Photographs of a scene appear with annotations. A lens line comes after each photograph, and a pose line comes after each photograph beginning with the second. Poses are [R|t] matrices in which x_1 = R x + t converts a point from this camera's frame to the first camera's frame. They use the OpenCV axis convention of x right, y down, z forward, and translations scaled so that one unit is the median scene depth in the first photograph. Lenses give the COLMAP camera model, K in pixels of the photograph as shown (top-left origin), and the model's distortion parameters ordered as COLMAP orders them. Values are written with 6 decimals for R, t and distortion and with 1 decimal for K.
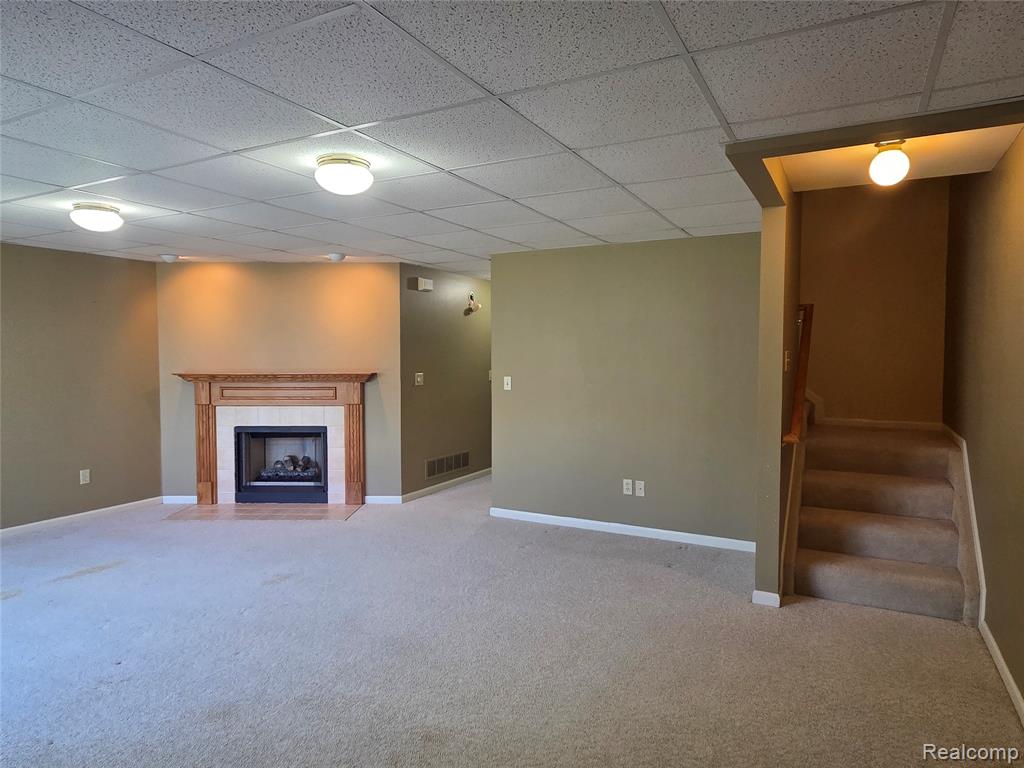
lens RADIAL K [[621.6, 0, 512.0], [0, 621.6, 384.0], [0, 0, 1]] dist [-0.014472, 0.000570]
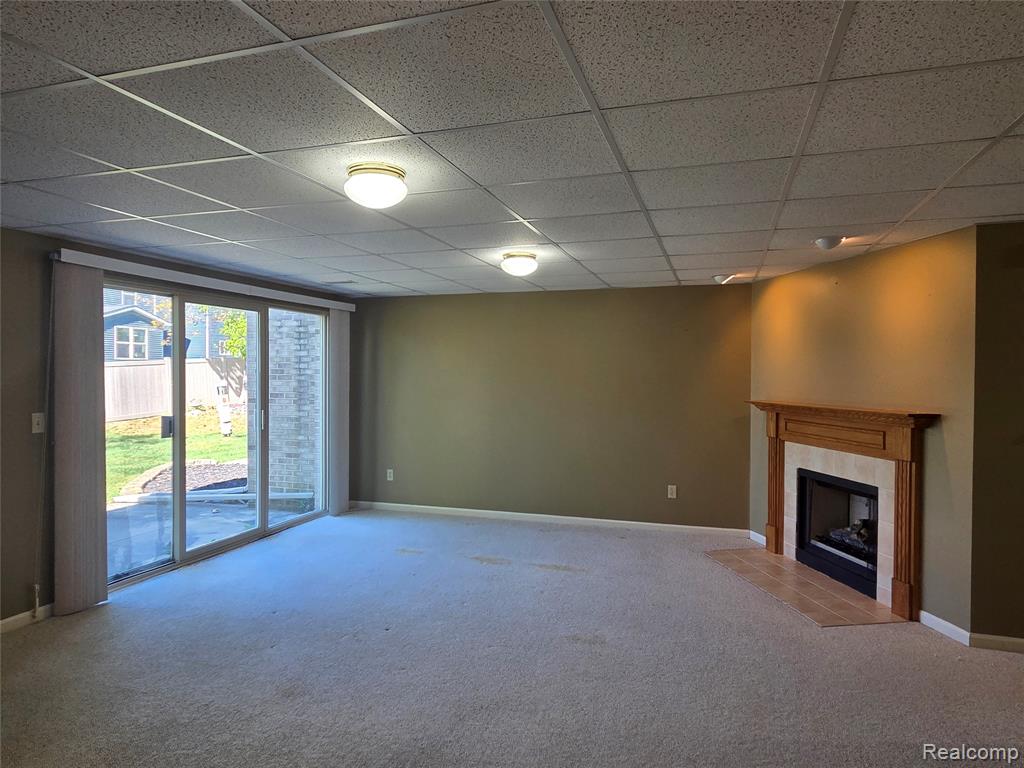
lens RADIAL K [[621.6, 0, 512.0], [0, 621.6, 384.0], [0, 0, 1]] dist [-0.014472, 0.000570]
pose [[0.192450, 0.018628, -0.981130, 0.292160], [-0.057547, 0.998313, 0.007666, -0.027951], [0.979618, 0.054986, 0.193197, 0.466345]]
